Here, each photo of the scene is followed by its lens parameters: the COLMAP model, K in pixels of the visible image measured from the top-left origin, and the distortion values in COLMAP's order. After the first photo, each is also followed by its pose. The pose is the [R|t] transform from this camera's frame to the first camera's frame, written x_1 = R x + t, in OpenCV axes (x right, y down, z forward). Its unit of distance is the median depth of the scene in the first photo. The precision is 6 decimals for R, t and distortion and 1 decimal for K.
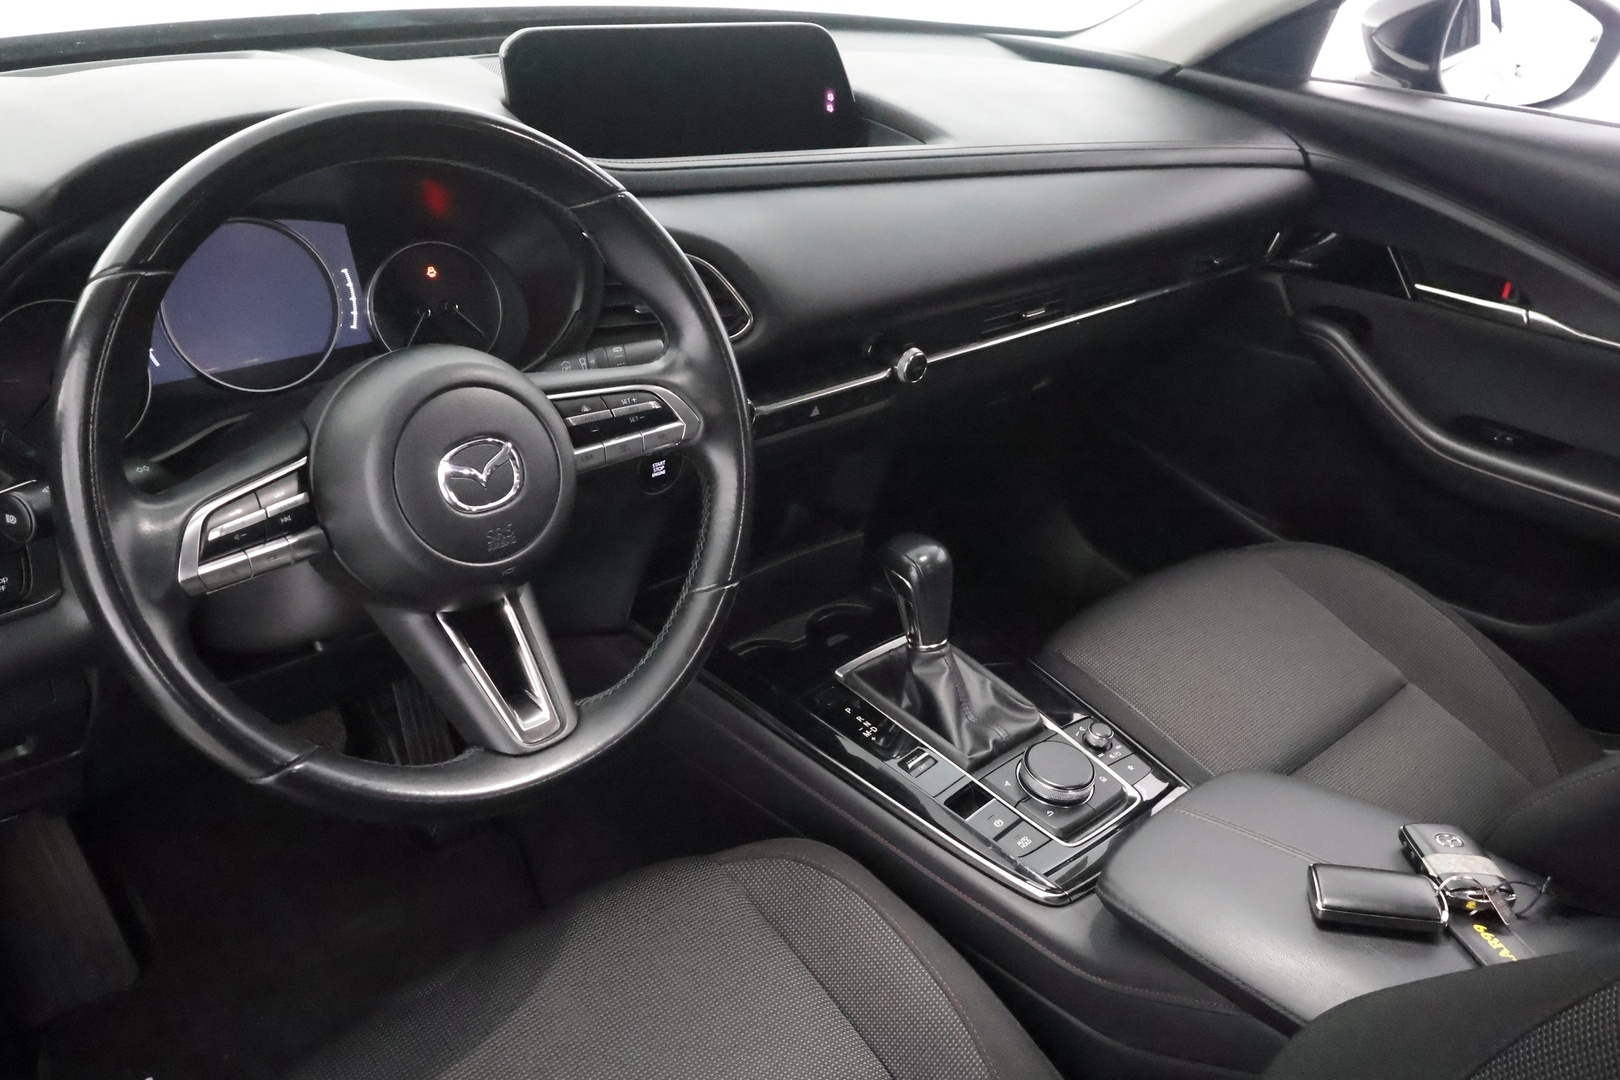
lens RADIAL K [[1288.7, 0, 810.0], [0, 1288.7, 540.0], [0, 0, 1]] dist [0.002326, 0.000344]
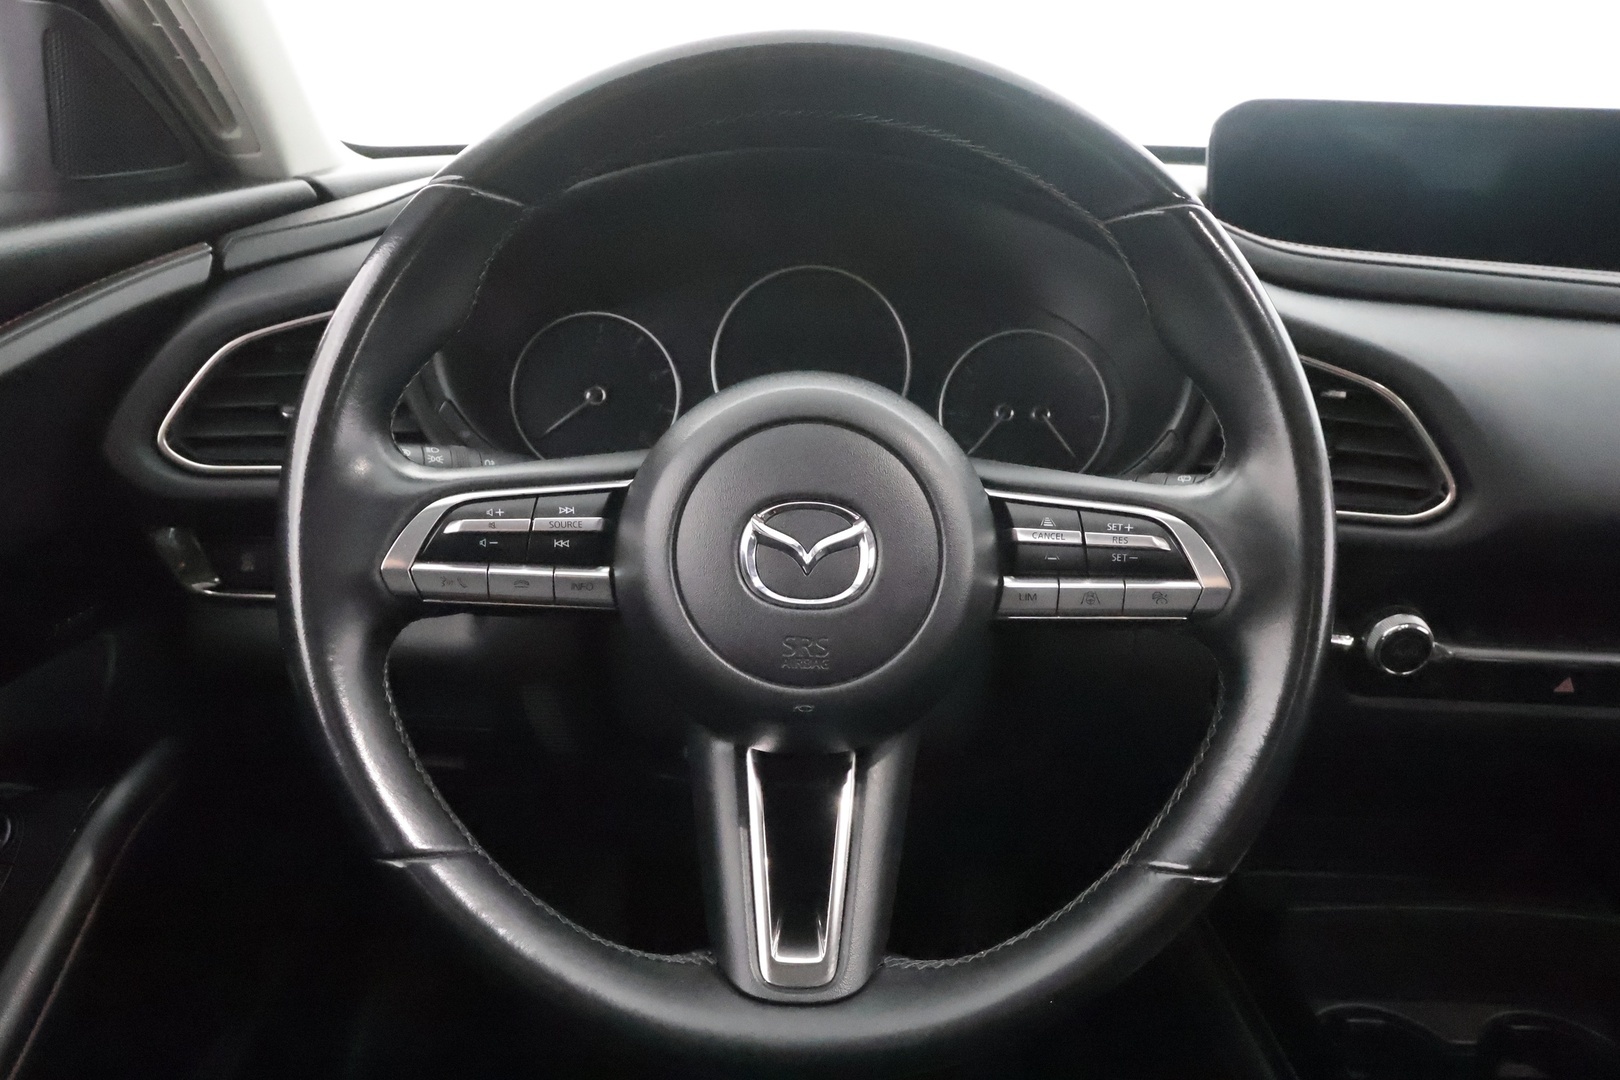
lens RADIAL K [[1181.1, 0, 810.0], [0, 1181.1, 540.0], [0, 0, 1]] dist [0.005159, 0.001734]
pose [[0.739303, 0.201109, -0.642640, 0.099094], [-0.322367, 0.943594, -0.075565, -0.008780], [0.591194, 0.263031, 0.762433, 0.400945]]
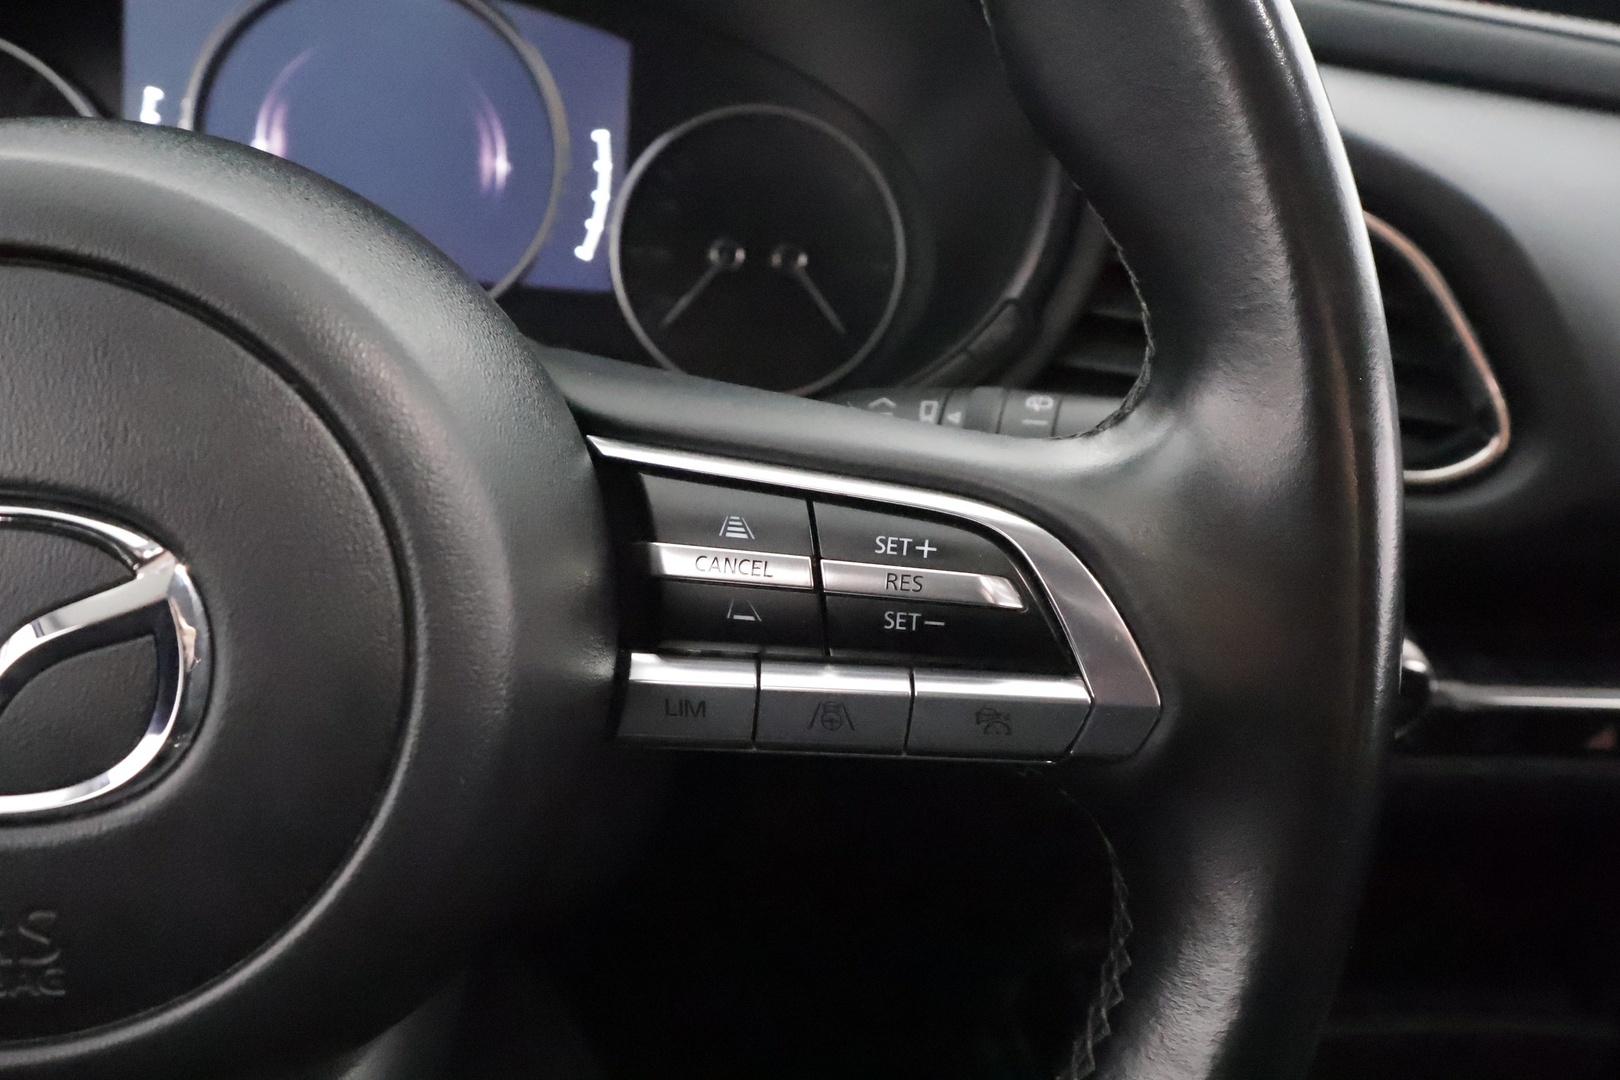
lens RADIAL K [[1288.7, 0, 810.0], [0, 1288.7, 540.0], [0, 0, 1]] dist [0.002326, 0.000344]
pose [[0.833805, 0.273582, -0.479501, -0.028051], [-0.324053, 0.945737, -0.023901, -0.081663], [0.446943, 0.175313, 0.877216, 0.644553]]
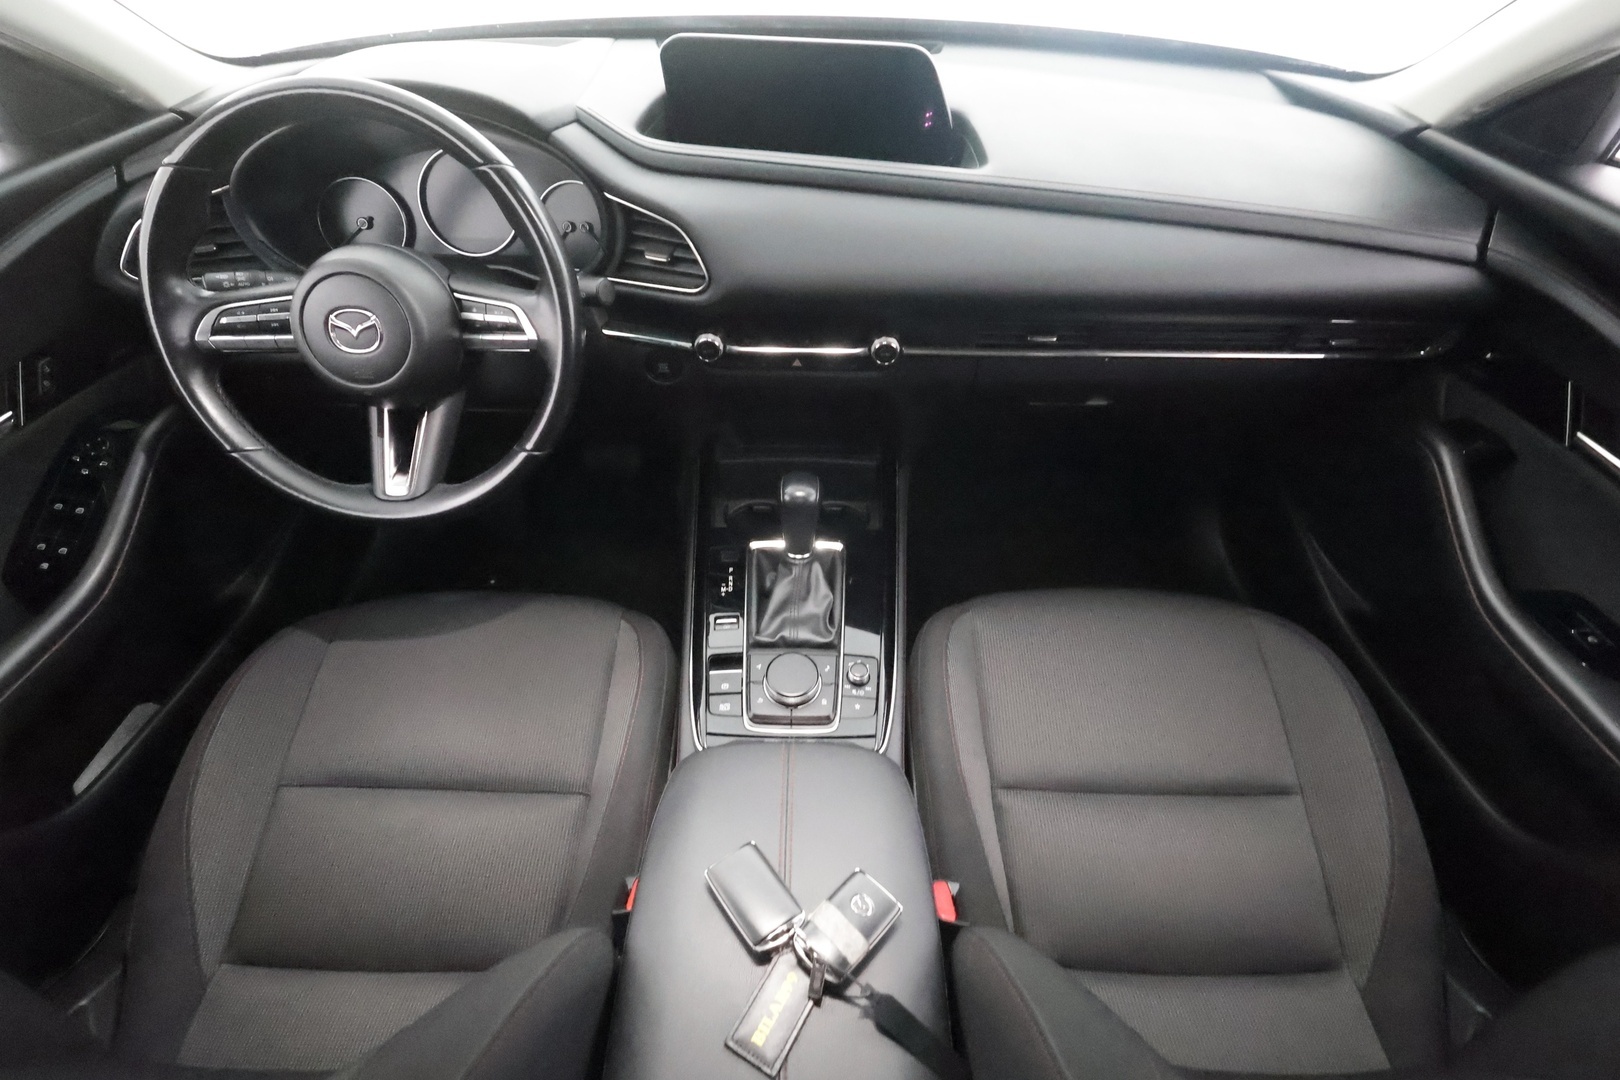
lens RADIAL K [[747.5, 0, 810.0], [0, 747.5, 540.0], [0, 0, 1]] dist [0.002944, -0.000023]
pose [[0.735418, 0.421814, -0.530314, 0.589082], [-0.296010, 0.903982, 0.308535, -0.205843], [0.609539, -0.069924, 0.789666, 0.434227]]
